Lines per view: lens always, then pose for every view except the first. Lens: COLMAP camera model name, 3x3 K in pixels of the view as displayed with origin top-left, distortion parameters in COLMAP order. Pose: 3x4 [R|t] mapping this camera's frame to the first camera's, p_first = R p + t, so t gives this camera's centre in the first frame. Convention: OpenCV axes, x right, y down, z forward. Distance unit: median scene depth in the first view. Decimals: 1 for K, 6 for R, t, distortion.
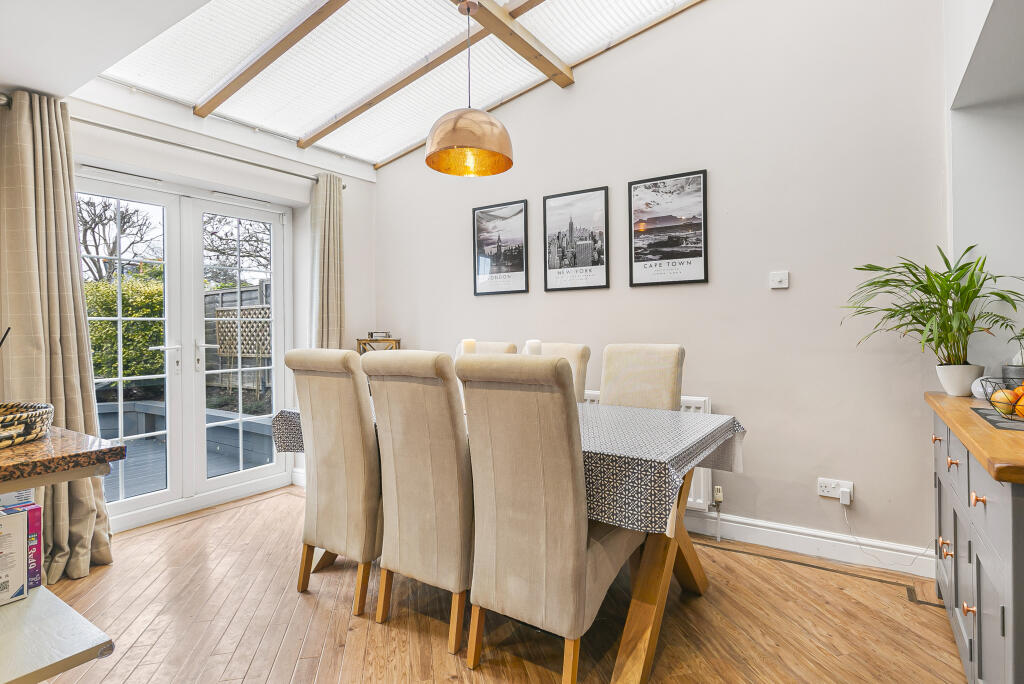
lens RADIAL K [[537.3, 0, 509.5], [0, 537.3, 334.5], [0, 0, 1]] dist [0.005404, 0.000629]
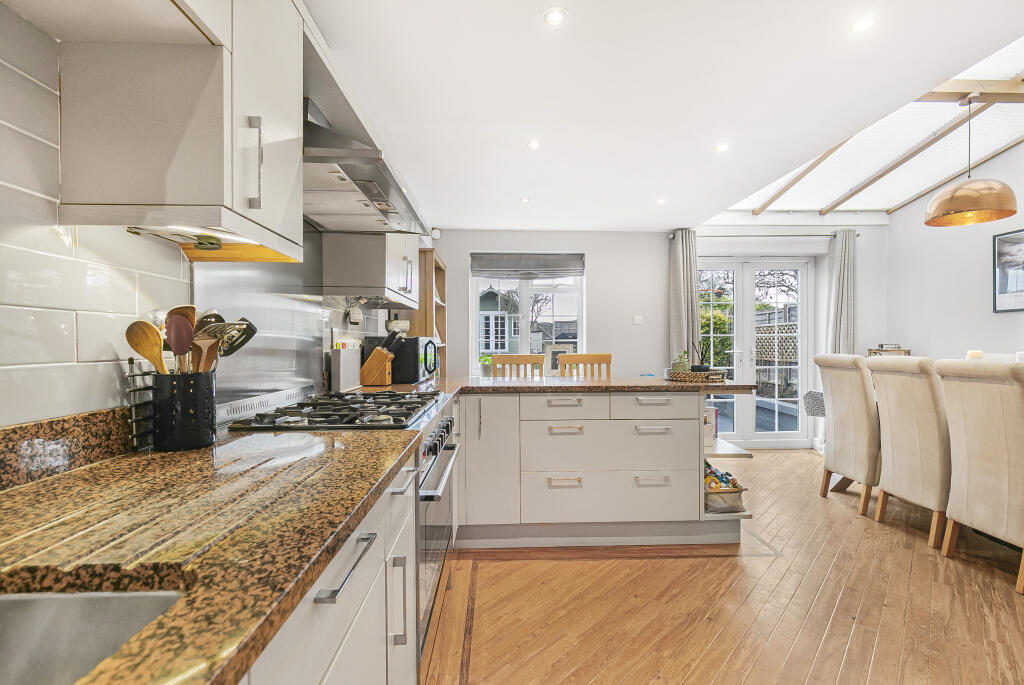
lens RADIAL K [[462.2, 0, 507.8], [0, 462.2, 343.4], [0, 0, 1]] dist [-0.009454, 0.001753]
pose [[0.580162, 0.011190, -0.814424, 0.196705], [-0.012086, 0.999914, 0.005129, -0.000907], [0.814412, 0.006867, 0.580247, -0.601390]]
